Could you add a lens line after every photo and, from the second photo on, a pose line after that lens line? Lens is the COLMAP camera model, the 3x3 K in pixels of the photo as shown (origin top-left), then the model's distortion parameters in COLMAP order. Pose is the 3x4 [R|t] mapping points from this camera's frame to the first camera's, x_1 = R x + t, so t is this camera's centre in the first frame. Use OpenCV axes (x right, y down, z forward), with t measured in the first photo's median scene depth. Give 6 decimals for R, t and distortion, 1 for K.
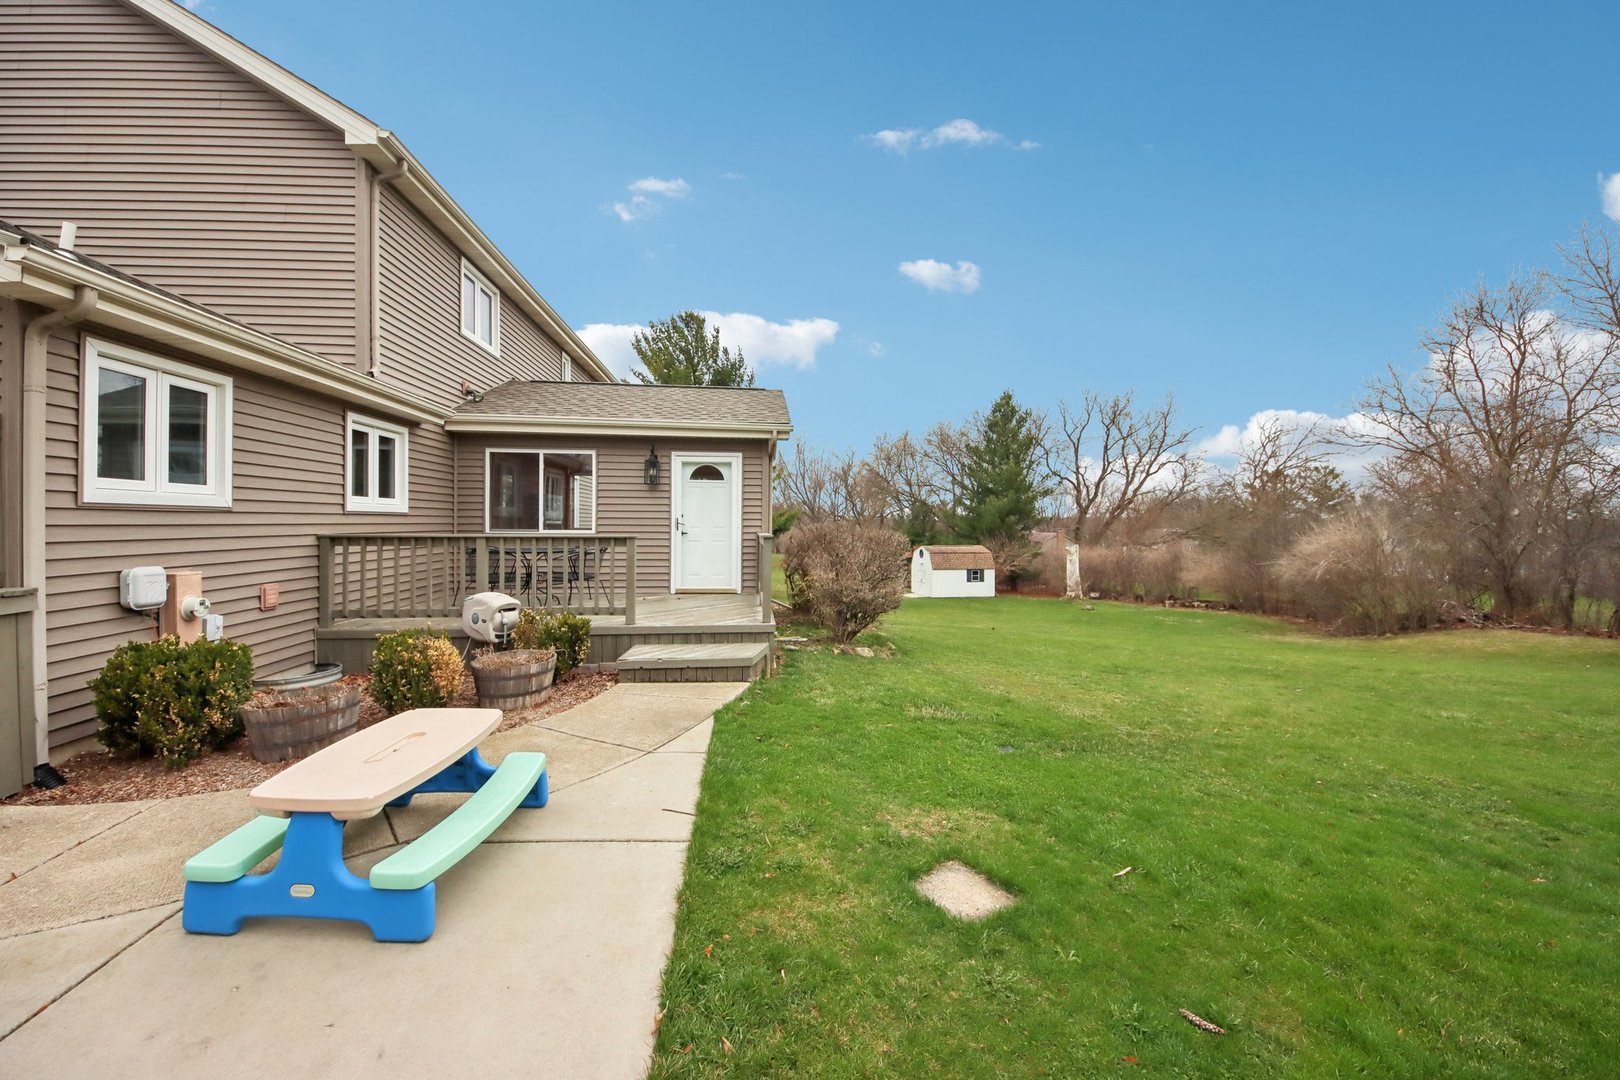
lens RADIAL K [[620.6, 0, 803.1], [0, 620.6, 533.5], [0, 0, 1]] dist [0.059747, -0.023697]
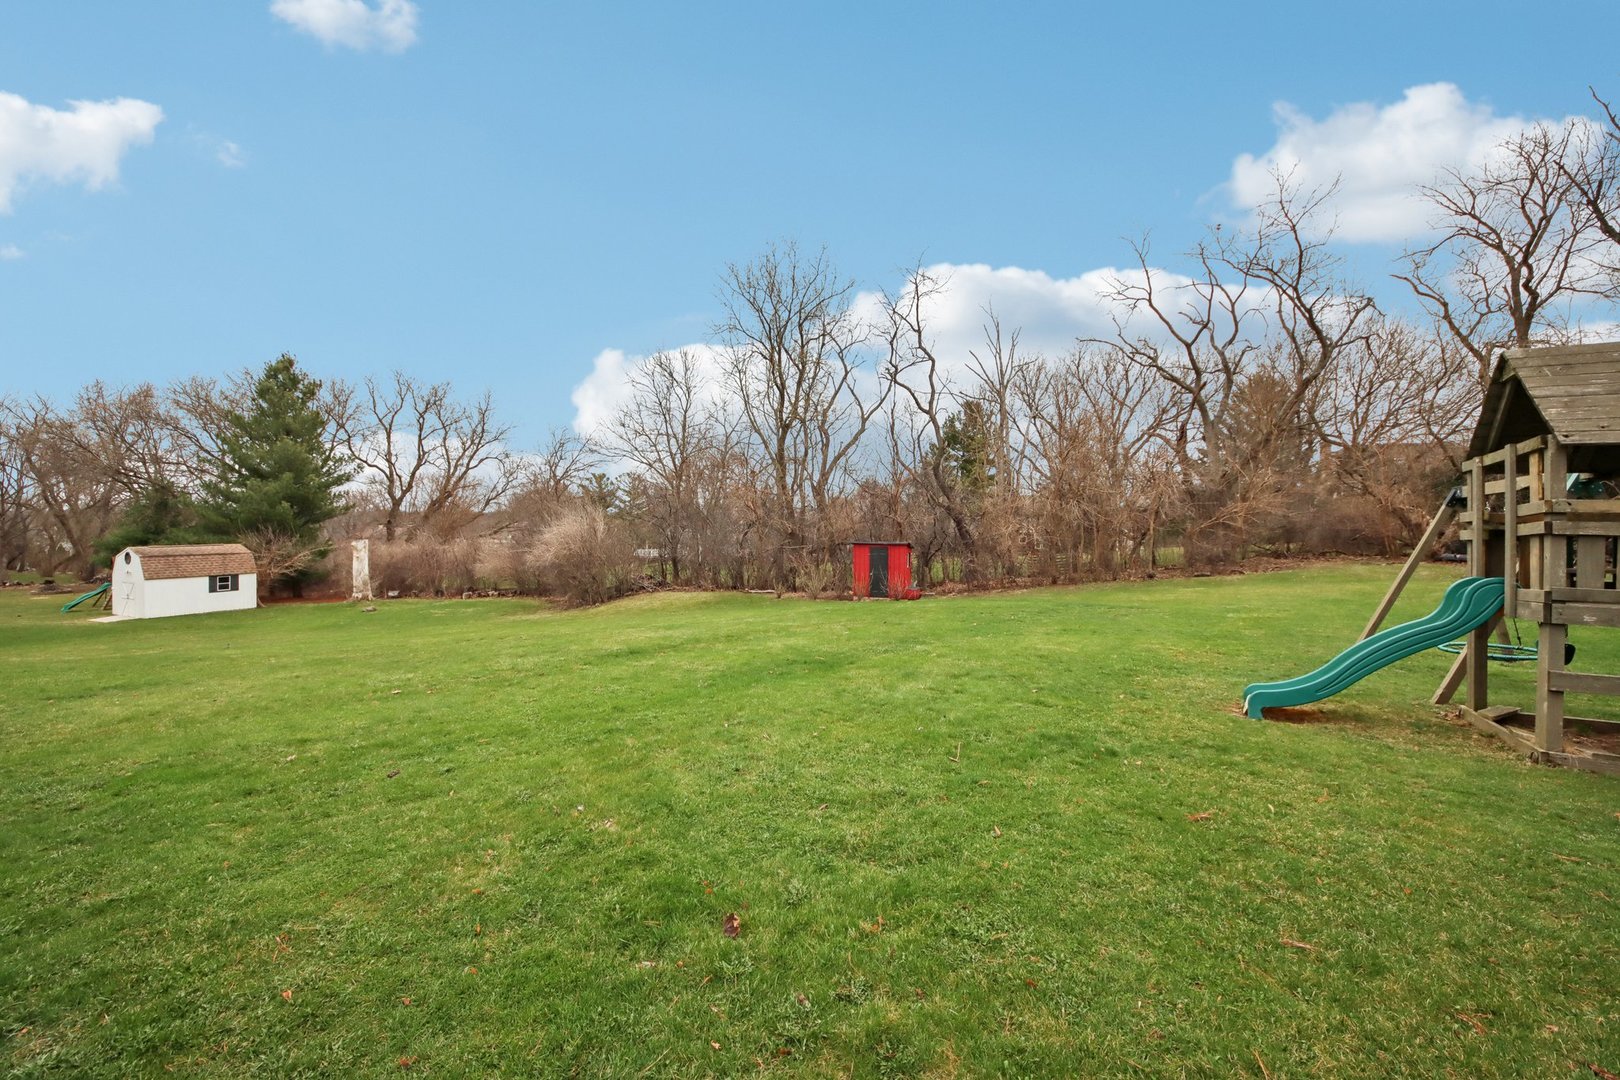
lens RADIAL K [[620.6, 0, 803.1], [0, 620.6, 533.5], [0, 0, 1]] dist [0.059747, -0.023697]
pose [[0.629873, -0.016139, 0.776530, 0.113746], [0.010980, 0.999869, 0.011874, 0.004690], [-0.776620, 0.001047, 0.629968, -0.049786]]
